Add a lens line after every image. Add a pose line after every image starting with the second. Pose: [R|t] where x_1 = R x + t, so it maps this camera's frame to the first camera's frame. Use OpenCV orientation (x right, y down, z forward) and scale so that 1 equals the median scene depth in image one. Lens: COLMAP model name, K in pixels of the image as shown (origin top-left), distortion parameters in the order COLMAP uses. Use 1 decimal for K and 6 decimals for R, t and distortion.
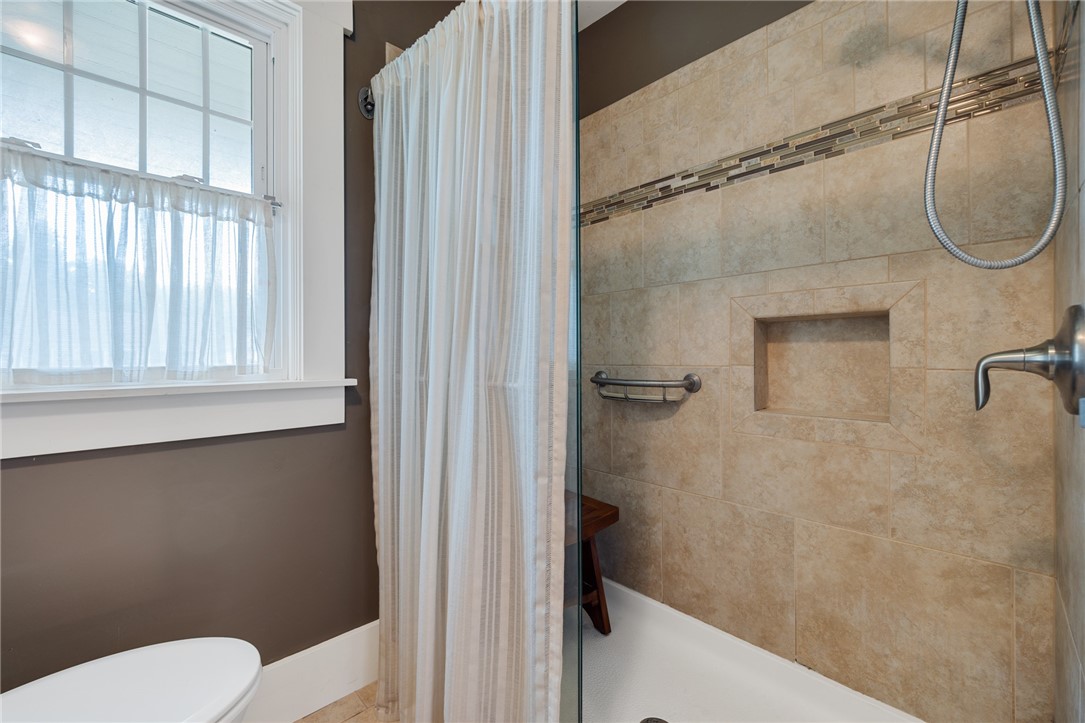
lens RADIAL K [[445.1, 0, 546.0], [0, 445.1, 353.5], [0, 0, 1]] dist [-0.012245, -0.001478]
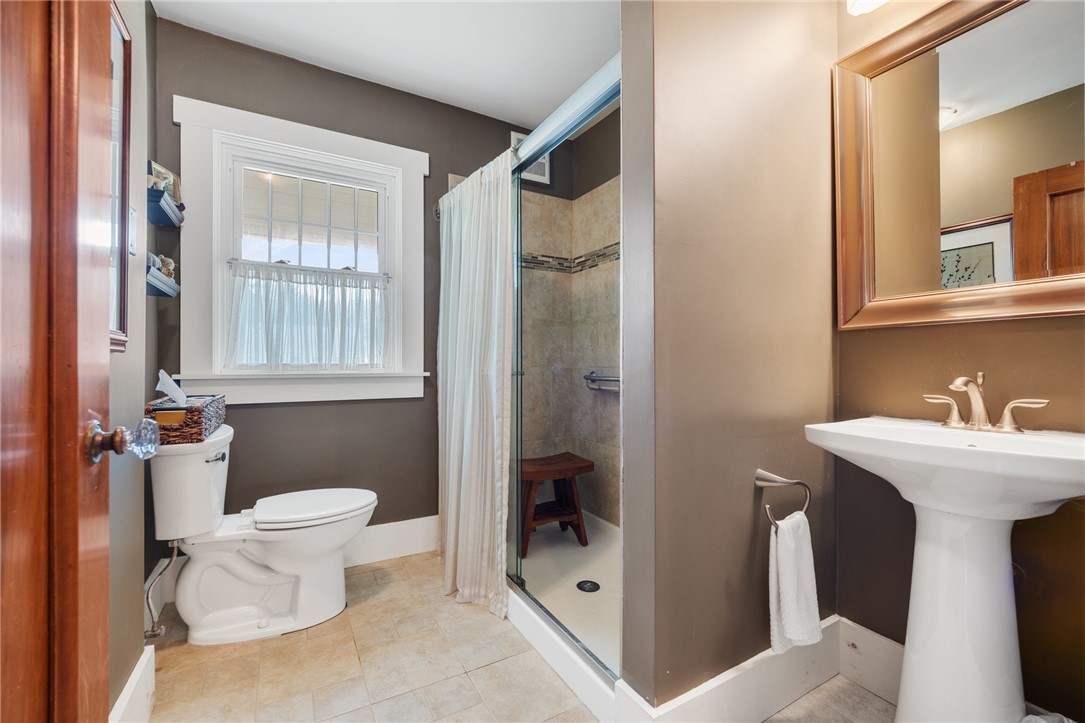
lens RADIAL K [[445.1, 0, 540.5], [0, 445.1, 362.4], [0, 0, 1]] dist [-0.012245, -0.001478]
pose [[0.968146, 0.007803, -0.250264, 0.406669], [-0.006972, 0.999967, 0.004207, 0.007411], [0.250289, -0.002328, 0.968168, -0.554135]]
